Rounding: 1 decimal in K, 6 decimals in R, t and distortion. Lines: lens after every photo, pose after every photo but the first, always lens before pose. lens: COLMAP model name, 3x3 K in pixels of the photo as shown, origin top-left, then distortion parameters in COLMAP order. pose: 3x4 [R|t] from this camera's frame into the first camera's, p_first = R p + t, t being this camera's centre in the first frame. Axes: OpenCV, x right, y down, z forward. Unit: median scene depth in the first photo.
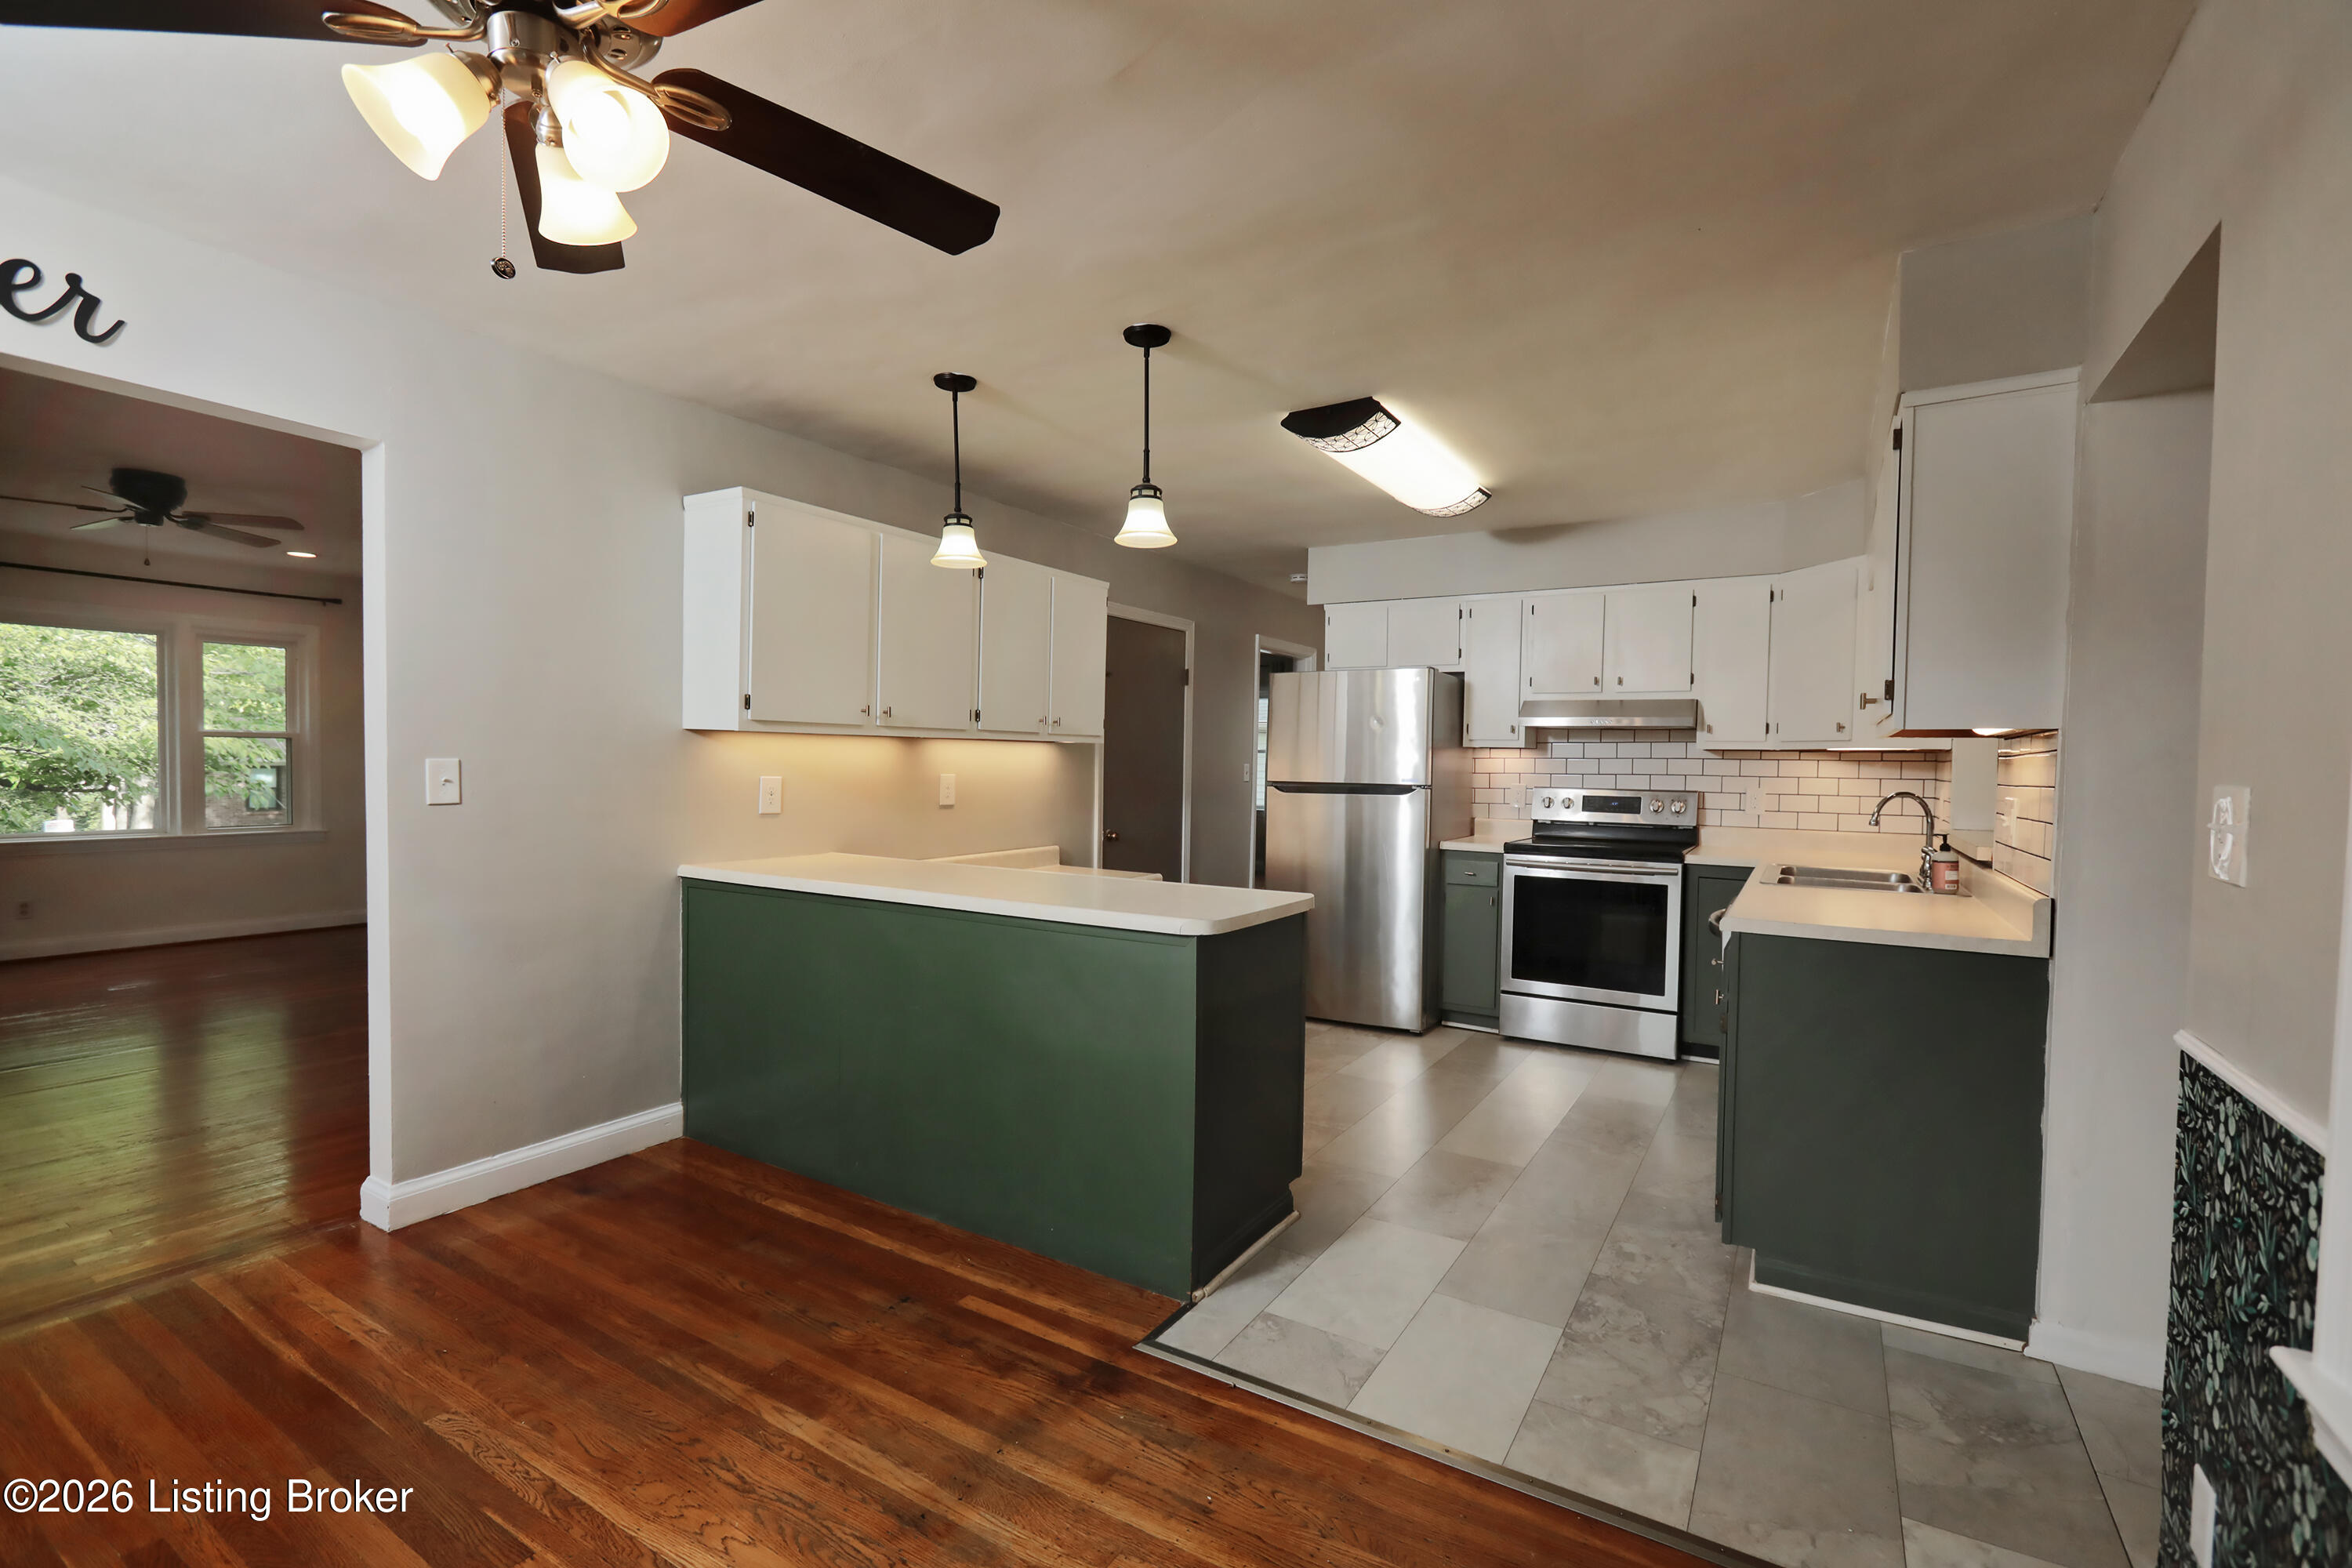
lens RADIAL K [[1044.9, 0, 1169.5], [0, 1044.9, 789.5], [0, 0, 1]] dist [0.000050, 0.000183]
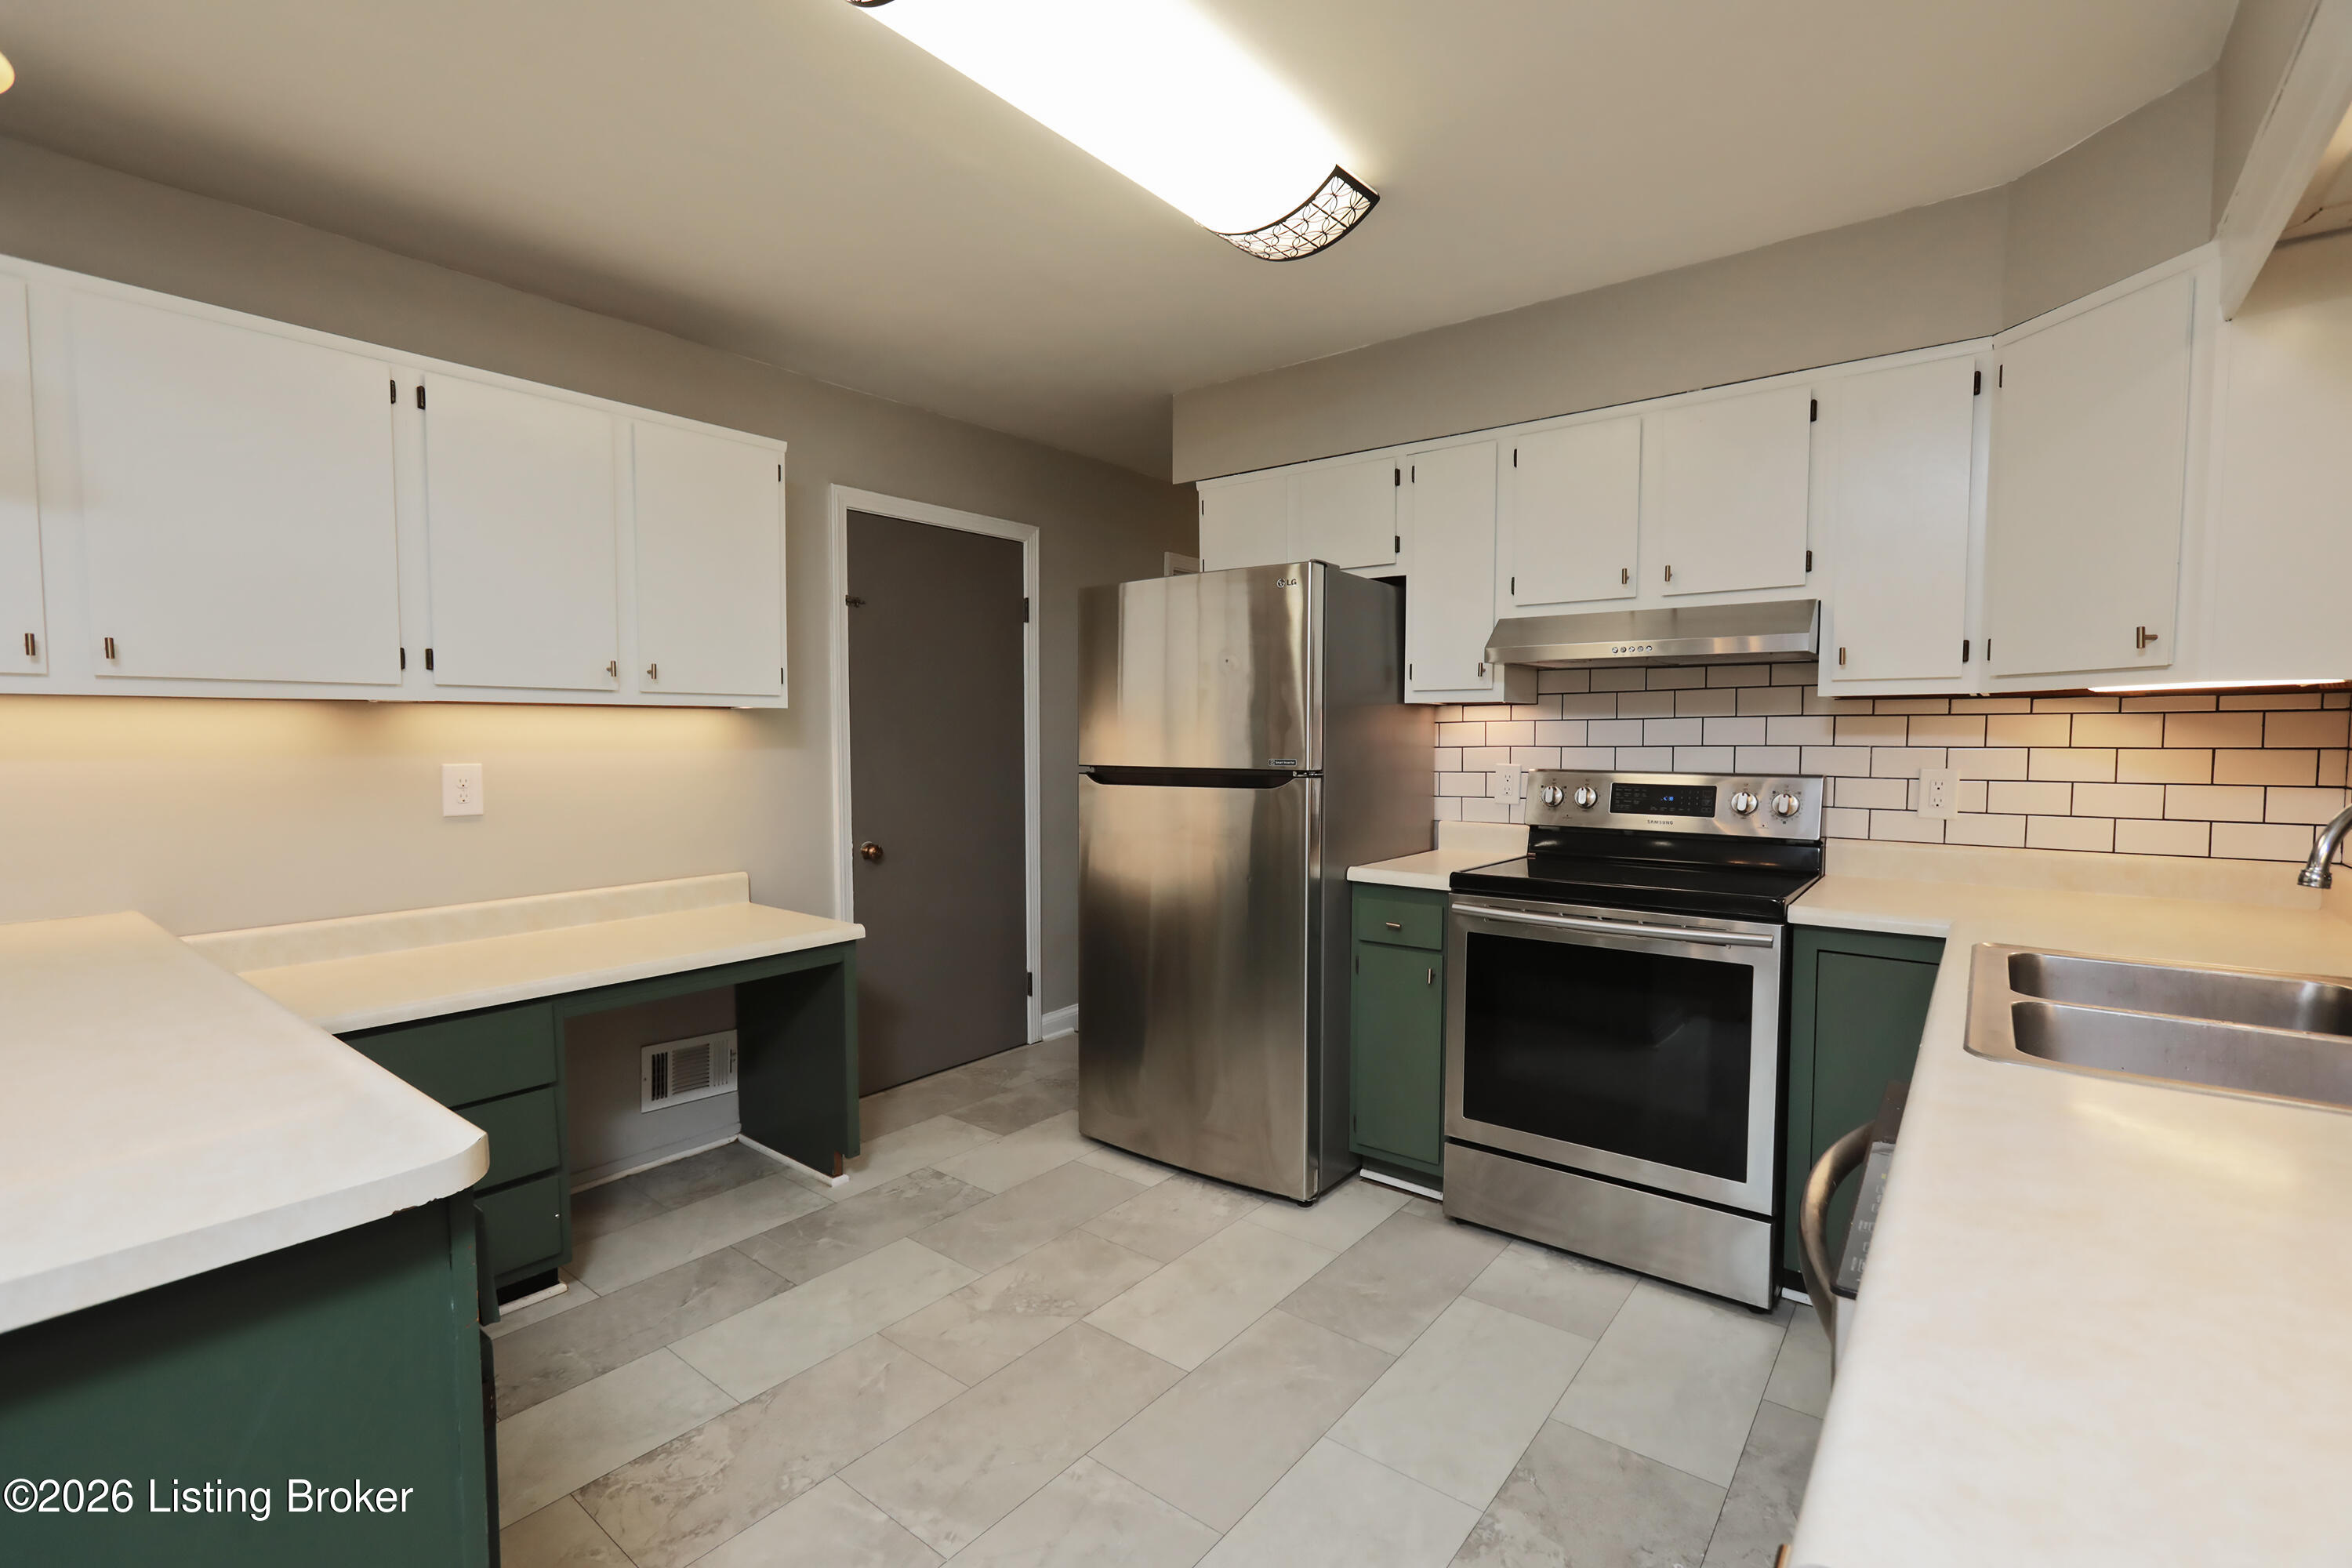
lens RADIAL K [[1044.9, 0, 1170.9], [0, 1044.9, 788.5], [0, 0, 1]] dist [0.000050, 0.000183]
pose [[0.993412, -0.010319, -0.114131, 0.234470], [0.012977, 0.999661, 0.022573, -0.008358], [0.113860, -0.023905, 0.993209, 0.428920]]
